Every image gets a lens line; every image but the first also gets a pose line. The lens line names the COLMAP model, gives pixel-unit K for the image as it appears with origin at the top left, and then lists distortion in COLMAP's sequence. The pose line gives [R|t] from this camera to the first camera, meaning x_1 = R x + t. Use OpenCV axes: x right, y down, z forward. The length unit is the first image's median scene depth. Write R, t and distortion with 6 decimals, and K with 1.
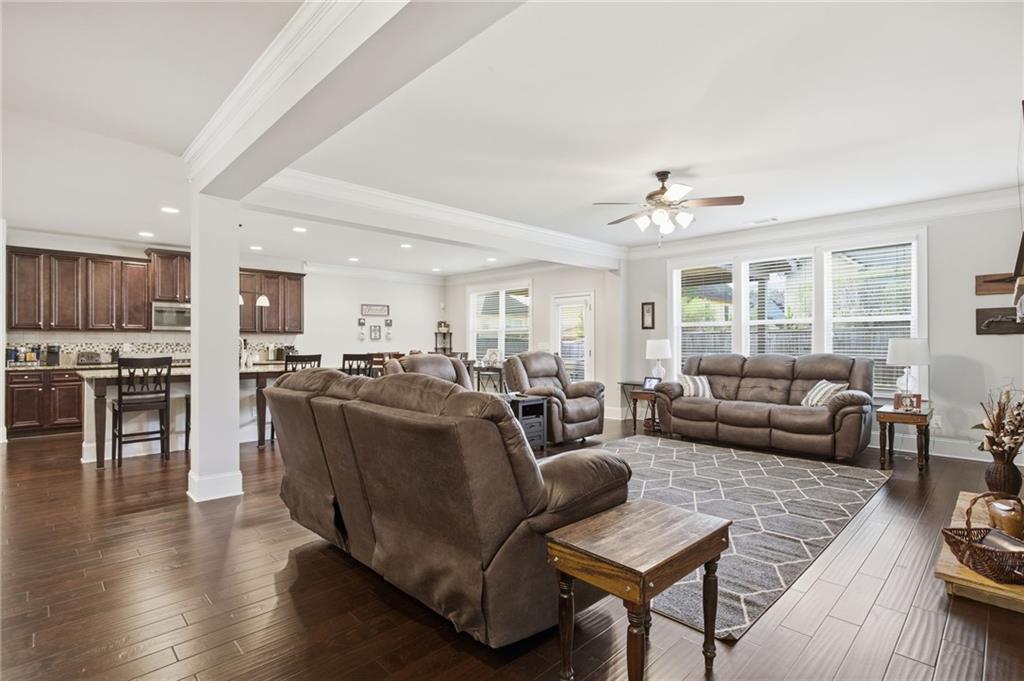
lens RADIAL K [[500.8, 0, 516.2], [0, 500.8, 344.4], [0, 0, 1]] dist [-0.021362, 0.006407]
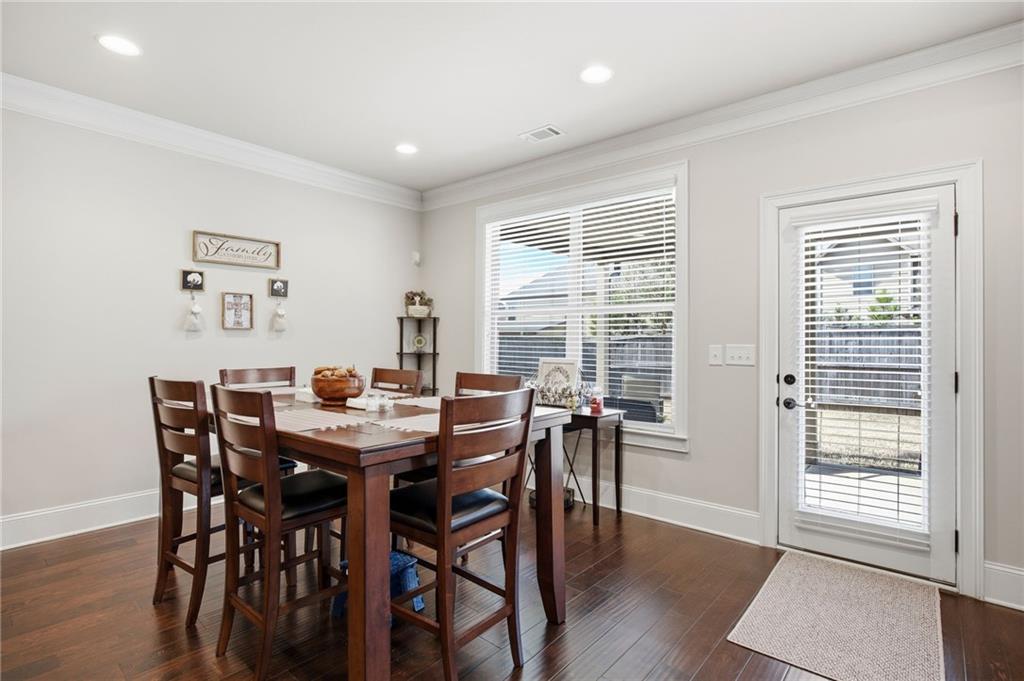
lens RADIAL K [[500.8, 0, 521.8], [0, 500.8, 336.6], [0, 0, 1]] dist [-0.021362, 0.006407]
pose [[0.995242, 0.010236, 0.096897, -0.151245], [-0.008985, 0.999871, -0.013337, -0.003084], [-0.097021, 0.012403, 0.995205, 0.860453]]
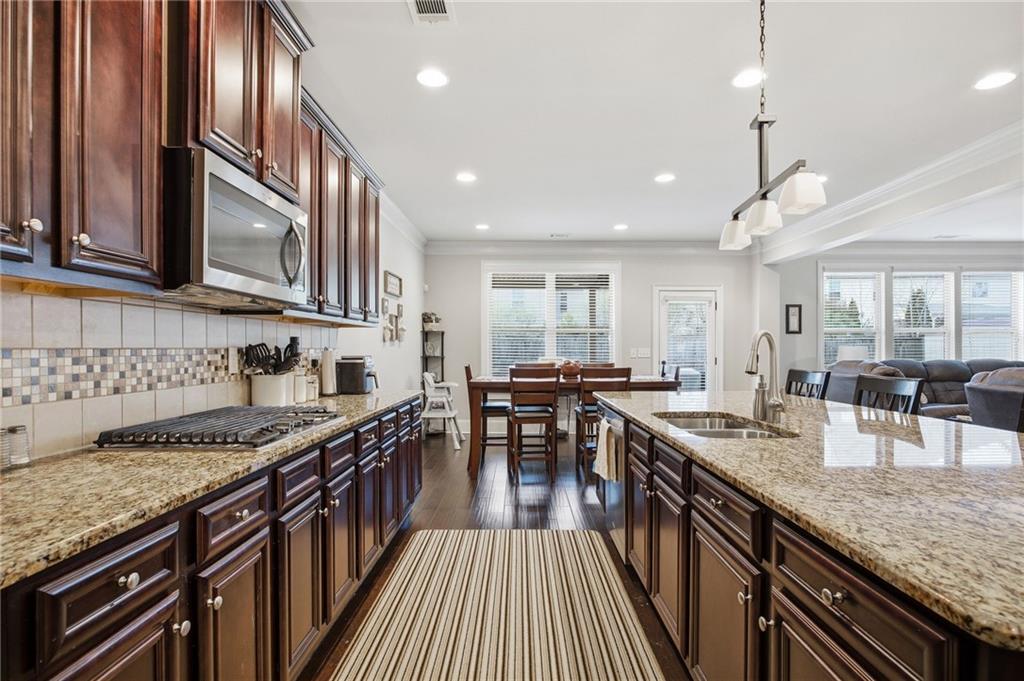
lens RADIAL K [[500.8, 0, 511.1], [0, 500.8, 348.2], [0, 0, 1]] dist [-0.021362, 0.006407]
pose [[0.701620, 0.001177, 0.712550, -0.792870], [-0.000146, 0.999999, -0.001507, -0.002723], [-0.712551, 0.000953, 0.701620, 0.772282]]
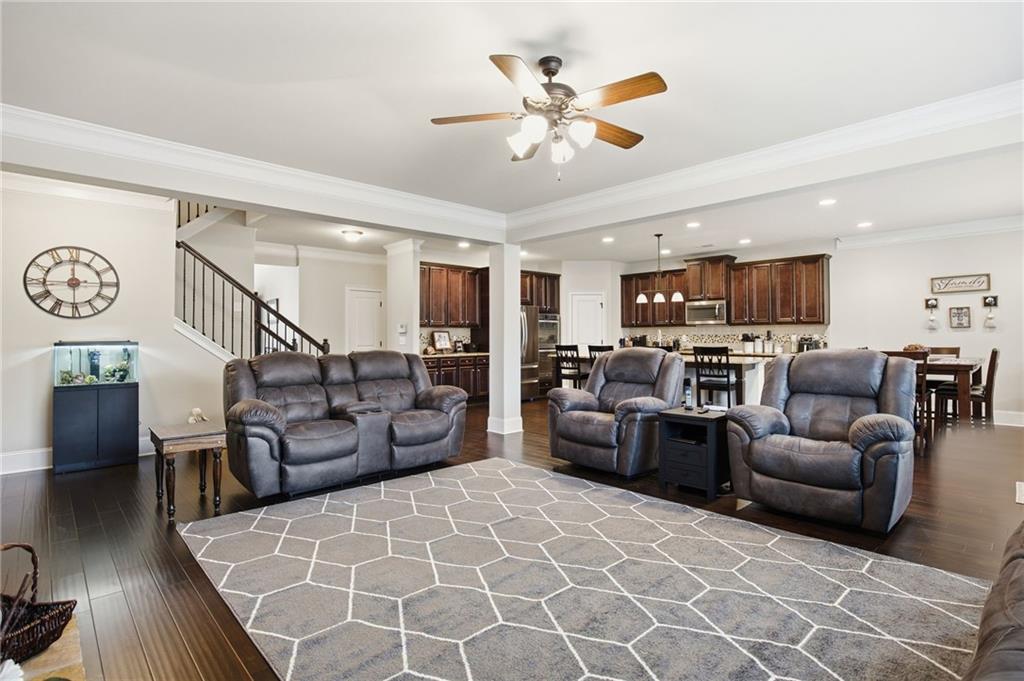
lens RADIAL K [[500.8, 0, 510.3], [0, 500.8, 335.1], [0, 0, 1]] dist [-0.021362, 0.006407]
pose [[-0.012507, -0.002041, -0.999920, 0.542806], [0.002954, 0.999993, -0.002078, -0.000834], [0.999917, -0.002980, -0.012501, 0.571258]]
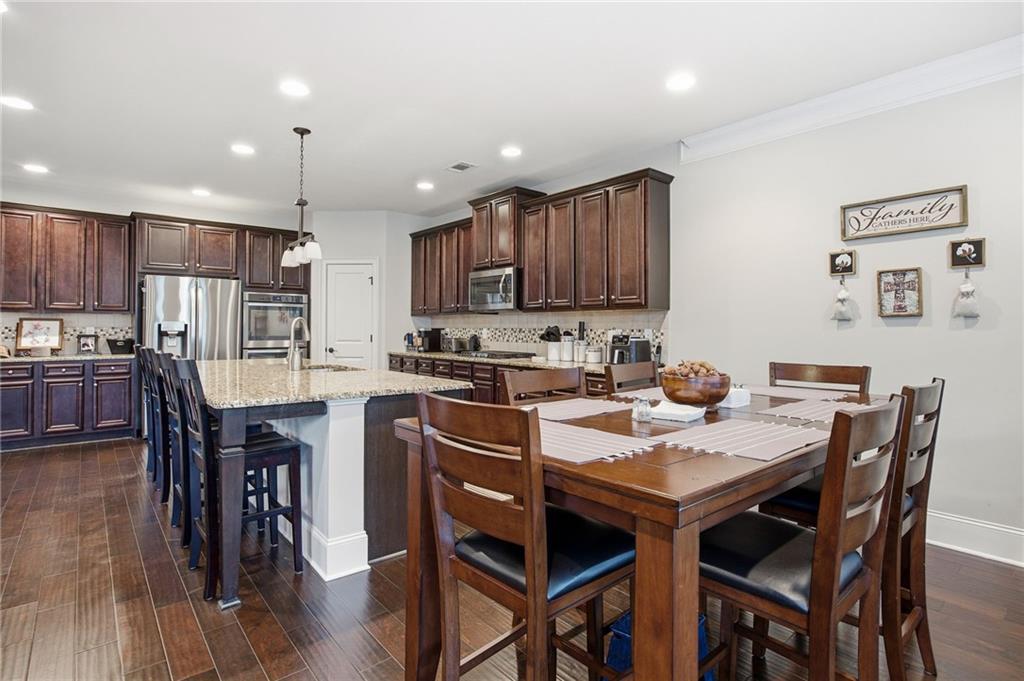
lens RADIAL K [[500.8, 0, 528.9], [0, 500.8, 327.7], [0, 0, 1]] dist [-0.021362, 0.006407]
pose [[-0.033455, -0.000449, -0.999440, 0.015207], [-0.005506, 0.999985, -0.000265, -0.003736], [0.999425, 0.005494, -0.033457, 1.117951]]
